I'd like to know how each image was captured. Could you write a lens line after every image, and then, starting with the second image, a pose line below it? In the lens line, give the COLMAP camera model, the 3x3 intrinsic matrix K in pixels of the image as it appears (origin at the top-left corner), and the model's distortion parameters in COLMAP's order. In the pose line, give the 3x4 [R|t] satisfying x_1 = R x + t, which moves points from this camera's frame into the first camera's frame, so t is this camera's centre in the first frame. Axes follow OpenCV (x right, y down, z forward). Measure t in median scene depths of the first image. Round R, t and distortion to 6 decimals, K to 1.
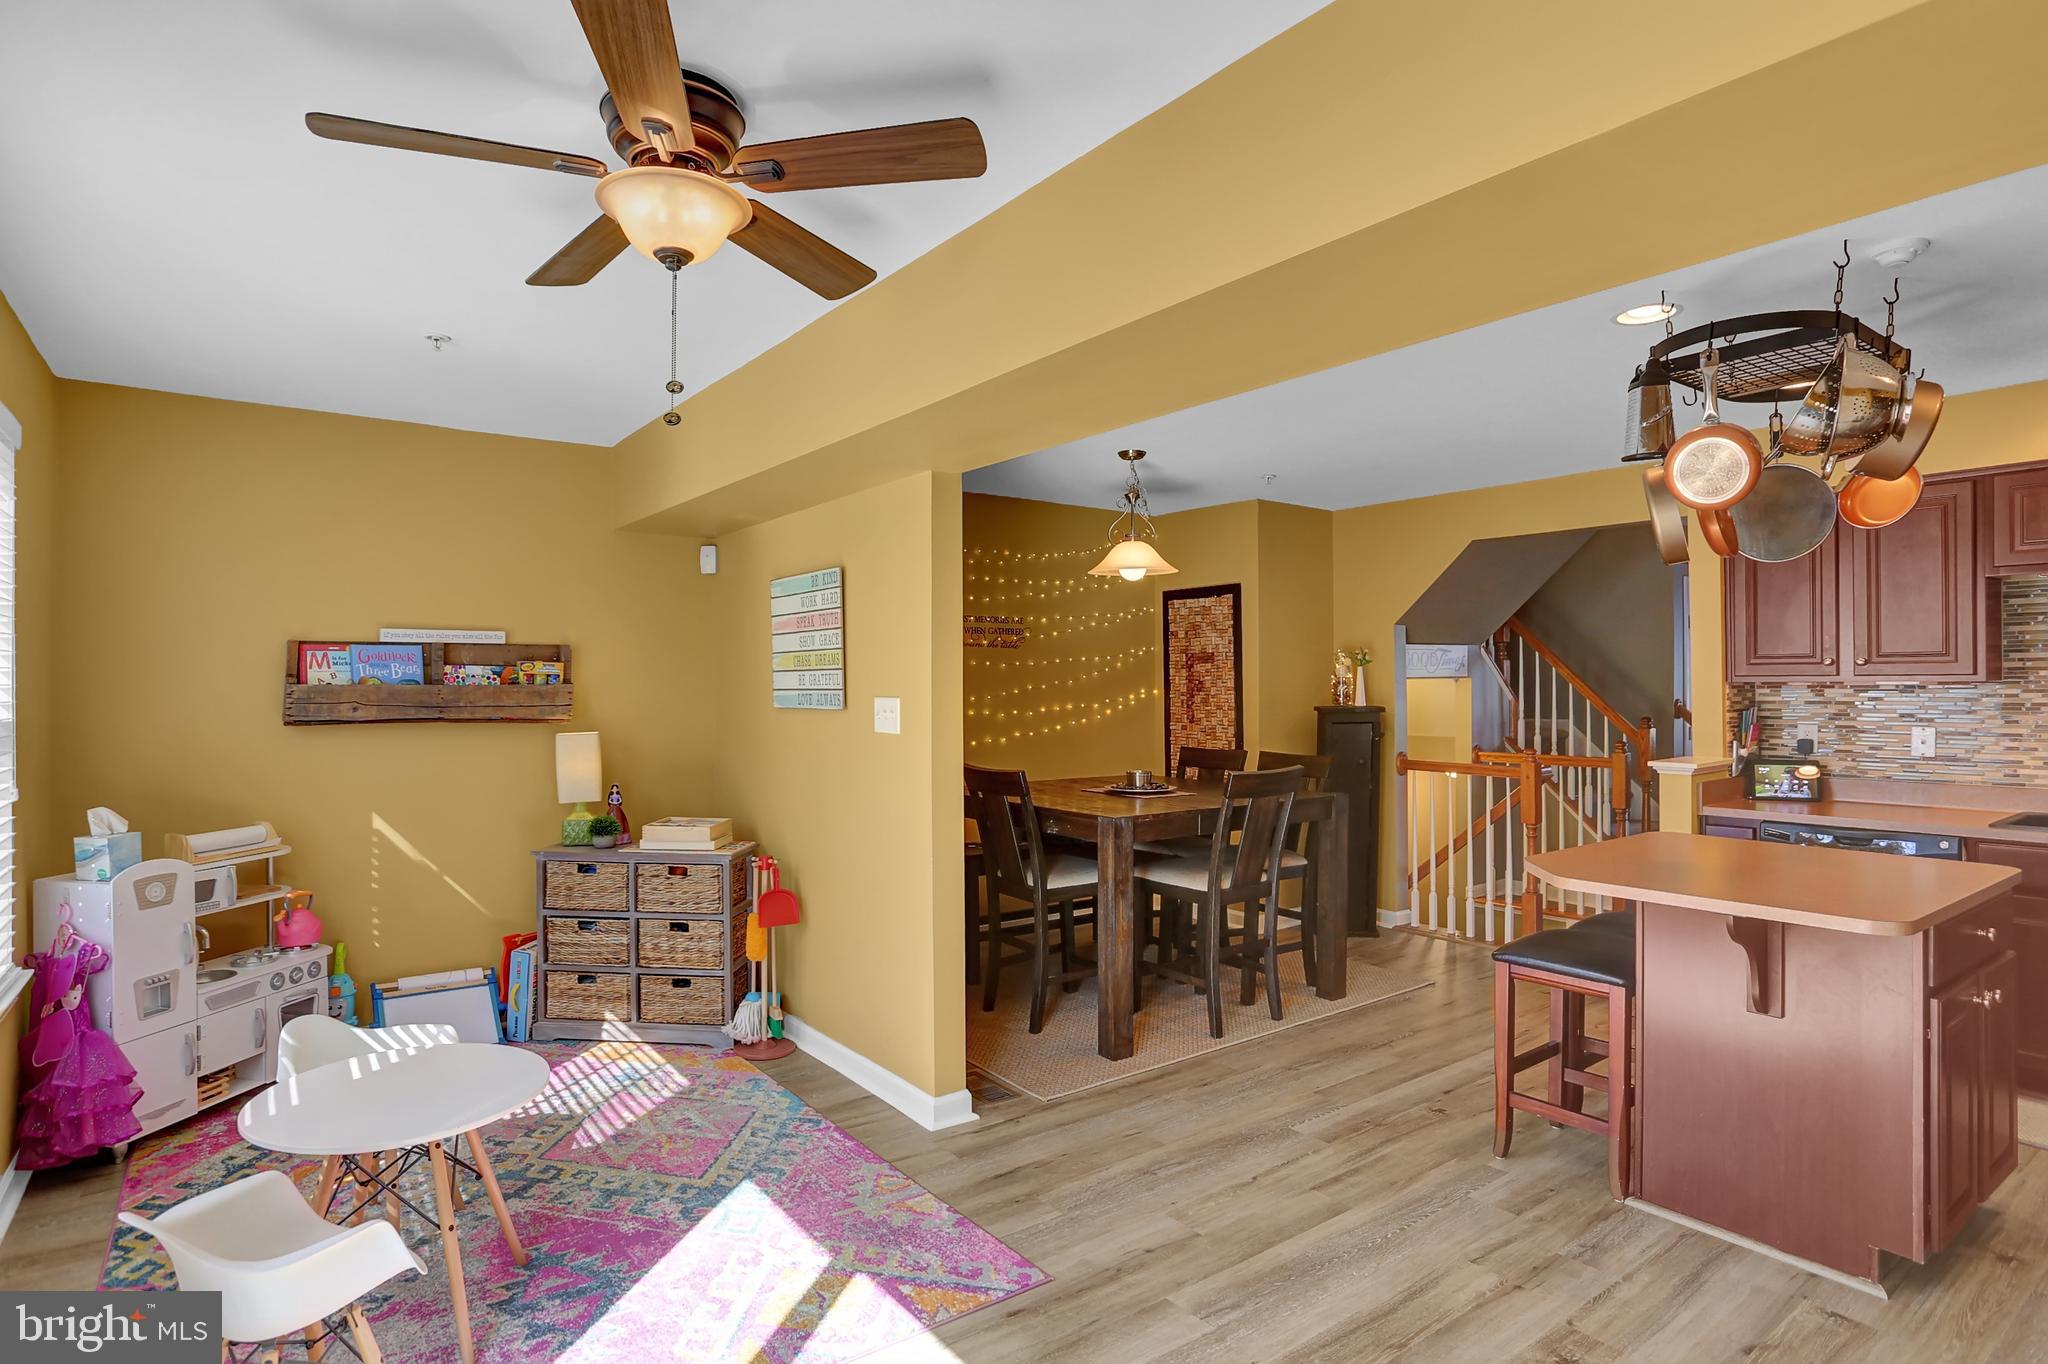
lens RADIAL K [[1084.3, 0, 1024.0], [0, 1084.3, 682.0], [0, 0, 1]] dist [-0.080274, 0.046093]
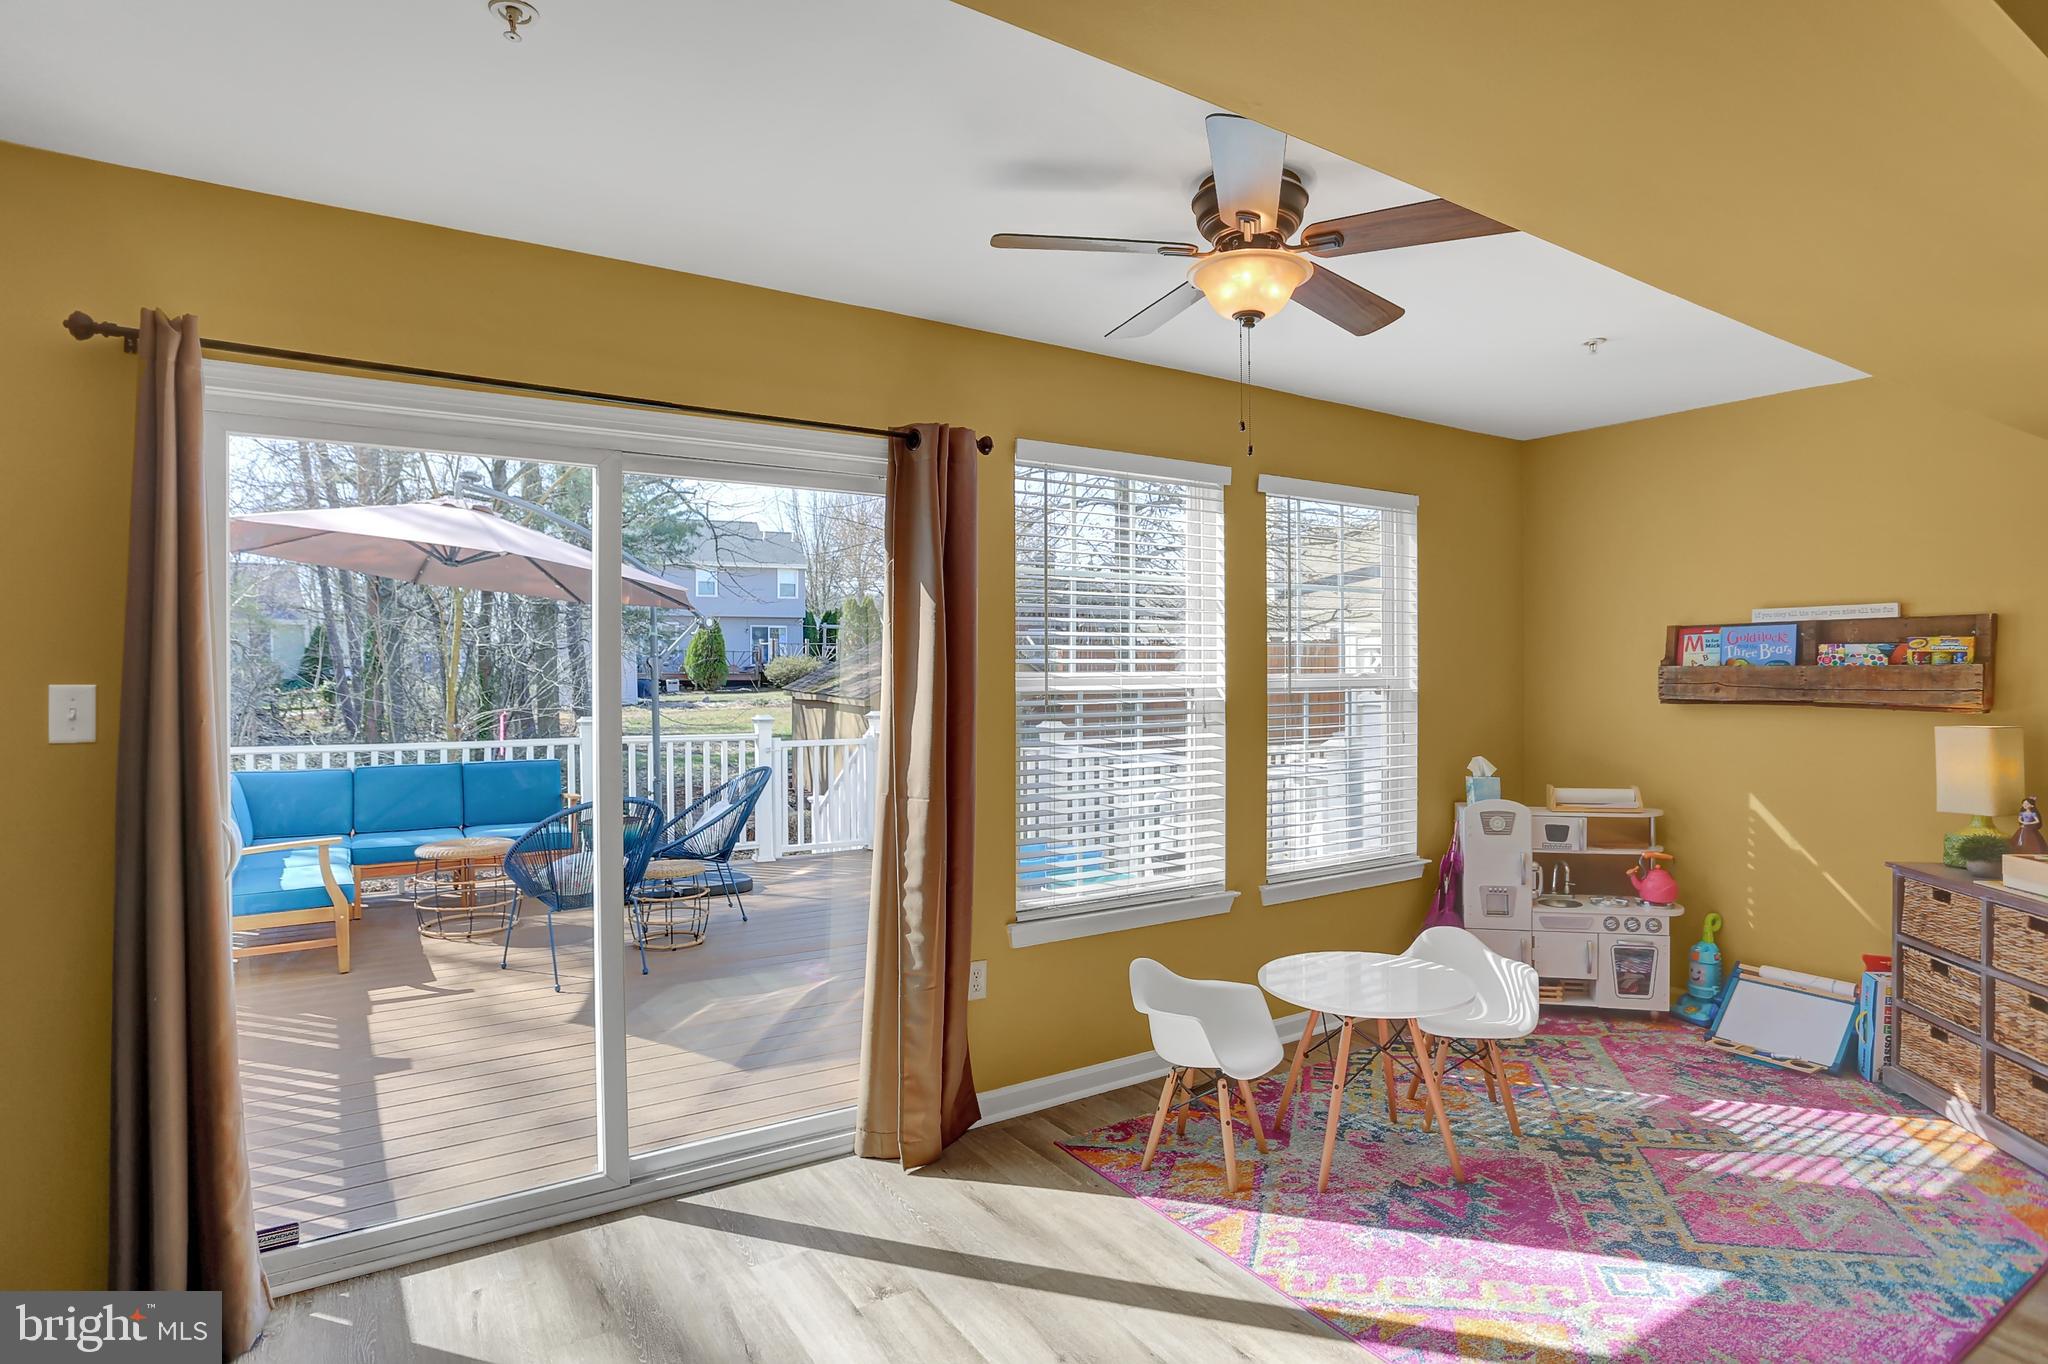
lens RADIAL K [[1065.4, 0, 1018.0], [0, 1065.4, 679.0], [0, 0, 1]] dist [-0.073329, 0.039636]
pose [[-0.073830, 0.010441, -0.997216, 0.374052], [0.008422, 0.999916, 0.009846, -0.000437], [0.997235, -0.007672, -0.073912, 0.343402]]
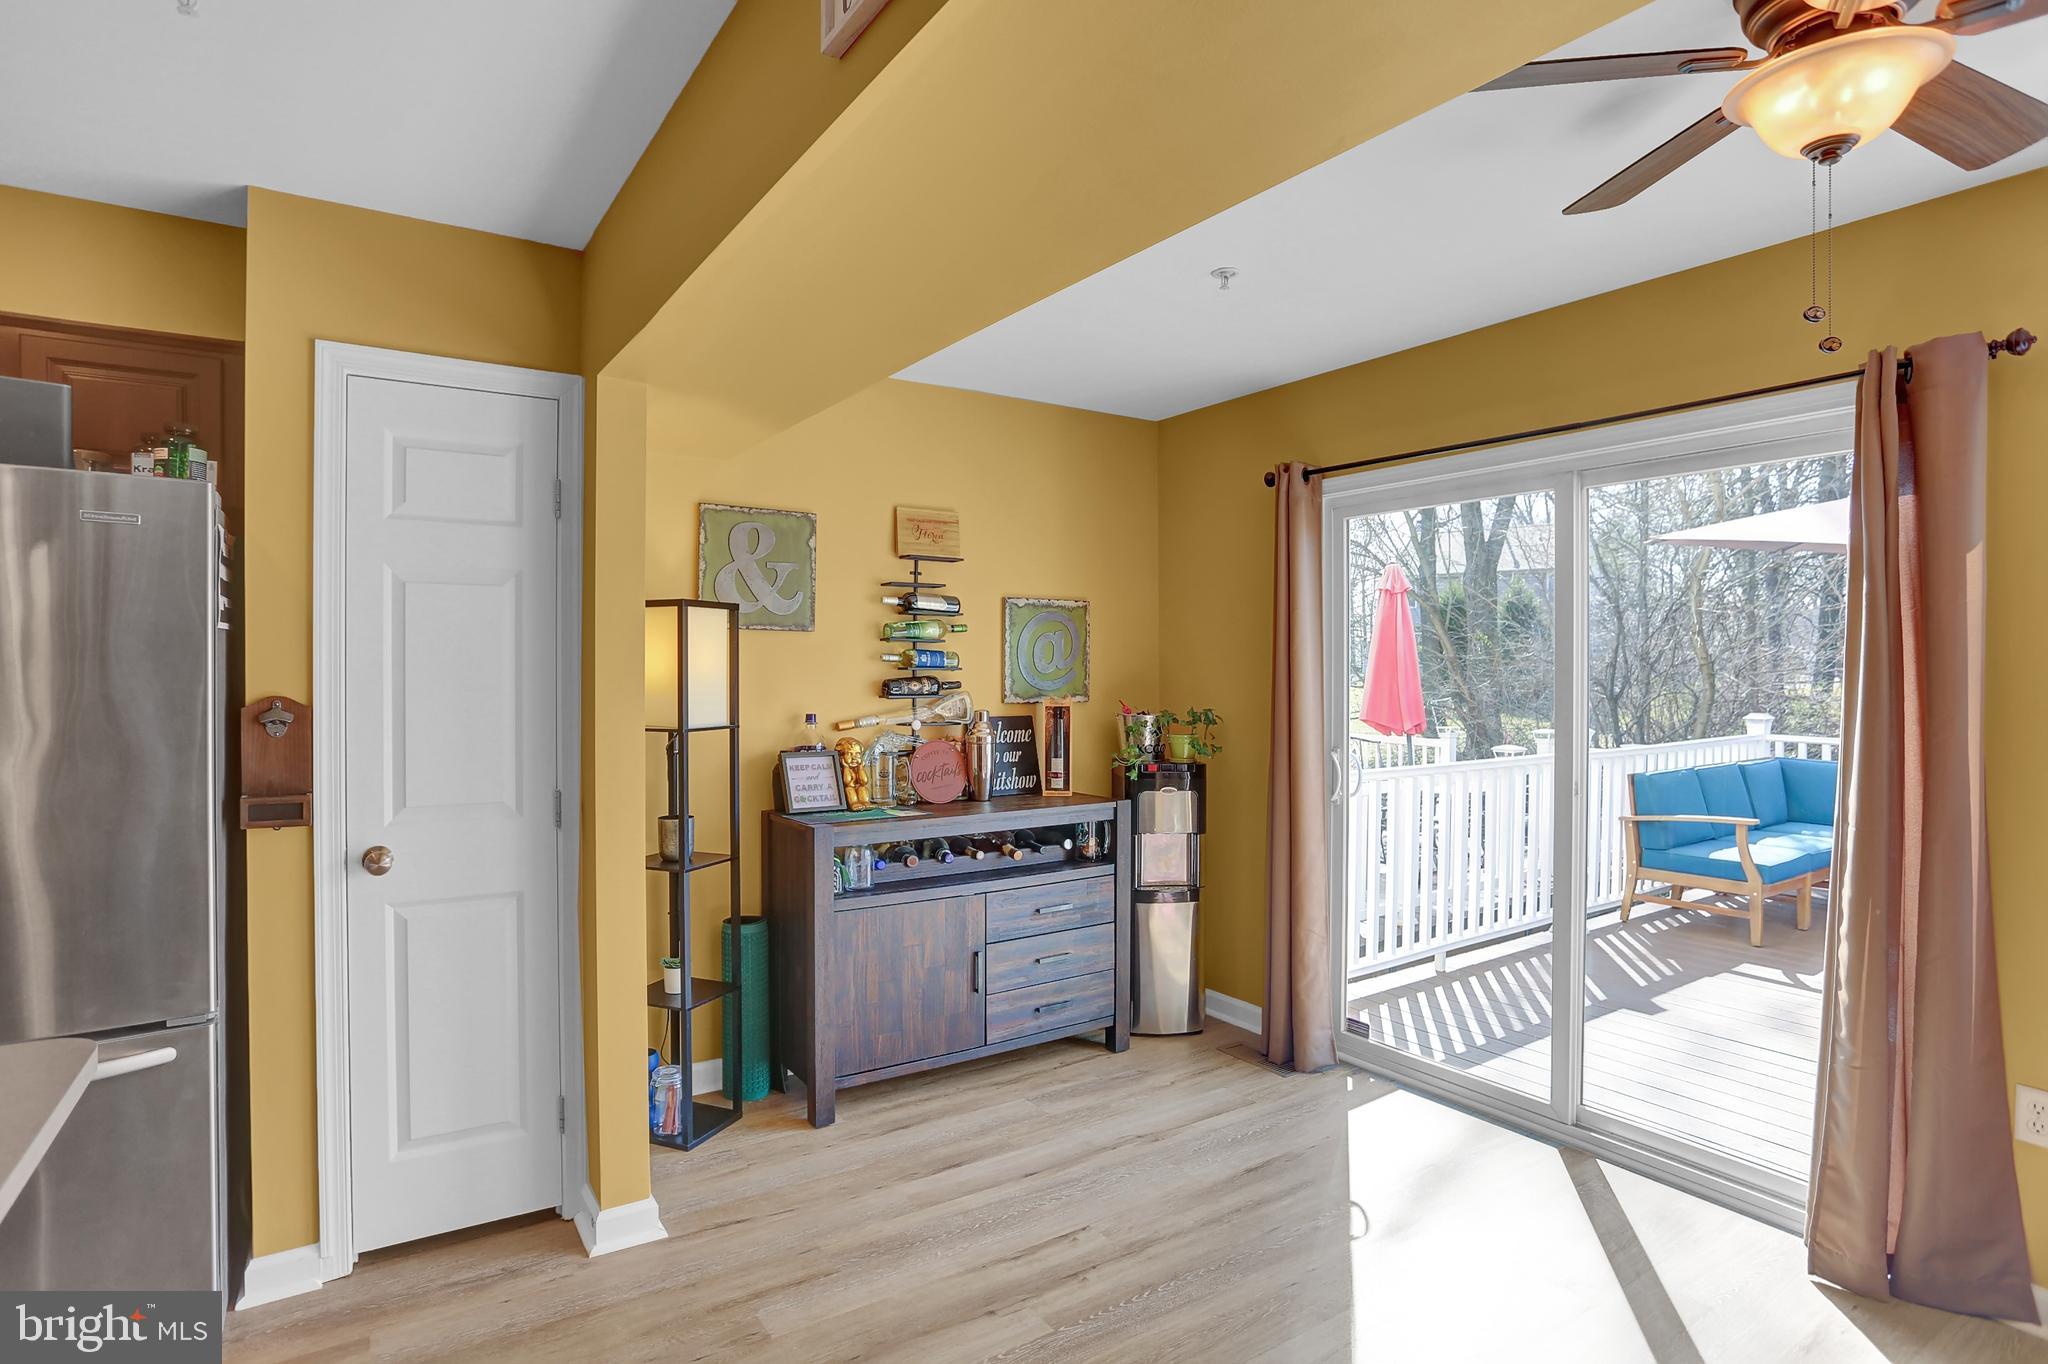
lens RADIAL K [[1065.4, 0, 1018.0], [0, 1065.4, 679.0], [0, 0, 1]] dist [-0.073329, 0.039636]
pose [[-0.997550, 0.003439, 0.069868, 0.102887], [0.003618, 0.999990, 0.002438, 0.004599], [-0.069859, 0.002685, -0.997553, 0.765843]]
